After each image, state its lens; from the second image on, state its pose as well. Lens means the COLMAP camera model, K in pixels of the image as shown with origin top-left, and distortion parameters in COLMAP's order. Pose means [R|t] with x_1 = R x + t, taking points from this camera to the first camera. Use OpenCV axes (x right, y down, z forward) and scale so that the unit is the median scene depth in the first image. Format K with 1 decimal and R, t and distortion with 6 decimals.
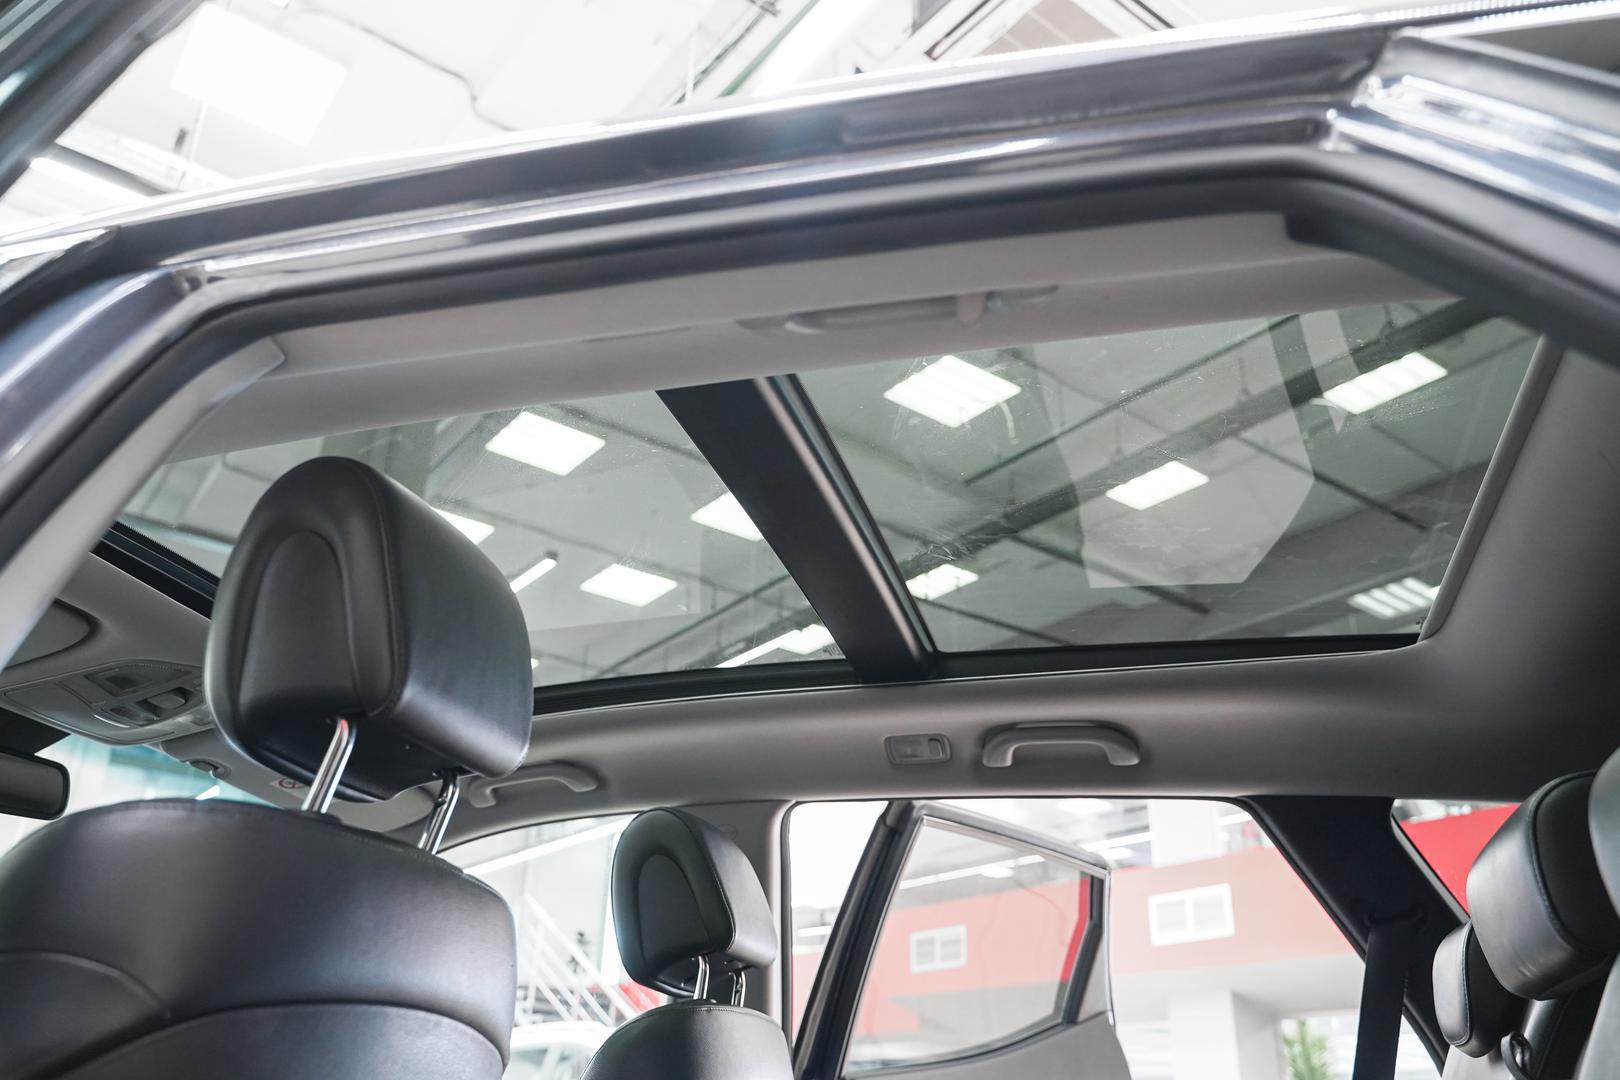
lens RADIAL K [[1321.9, 0, 810.0], [0, 1321.9, 540.0], [0, 0, 1]] dist [-0.011099, -0.006420]
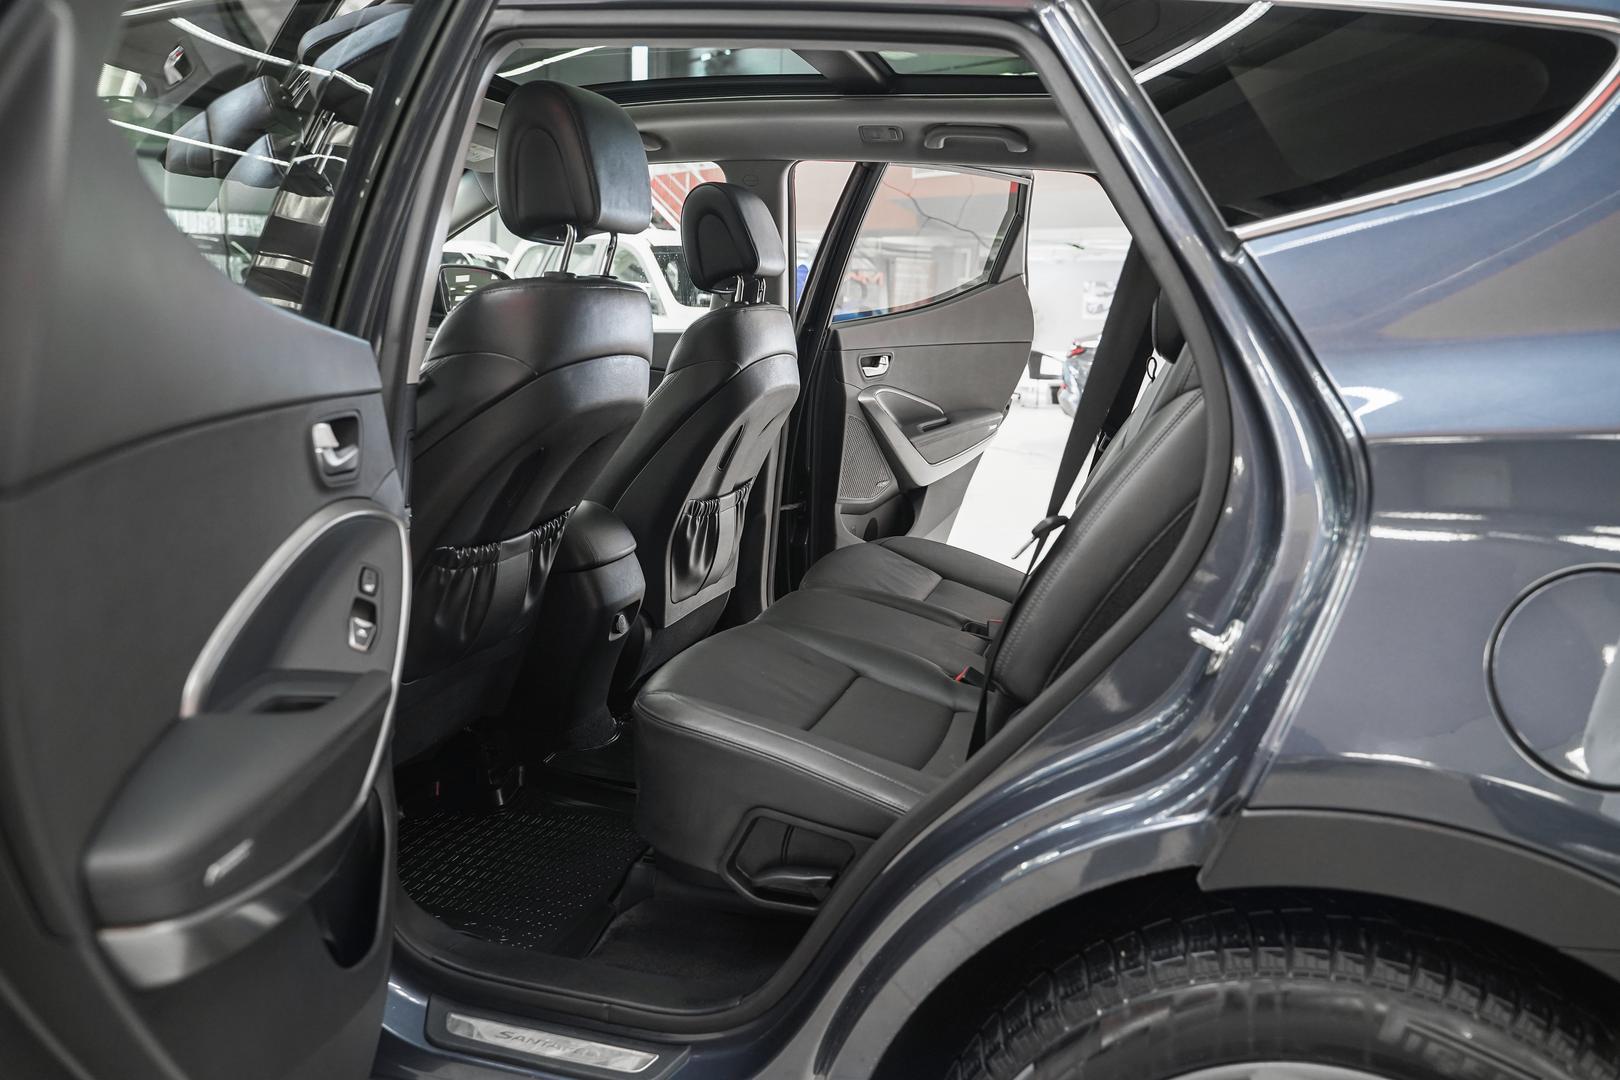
lens RADIAL K [[1321.9, 0, 810.0], [0, 1321.9, 540.0], [0, 0, 1]] dist [-0.011099, -0.006420]
pose [[0.999900, 0.013573, -0.003980, 0.014371], [-0.008875, 0.821109, 0.570702, -0.306850], [0.011014, -0.570610, 0.821148, -0.460701]]
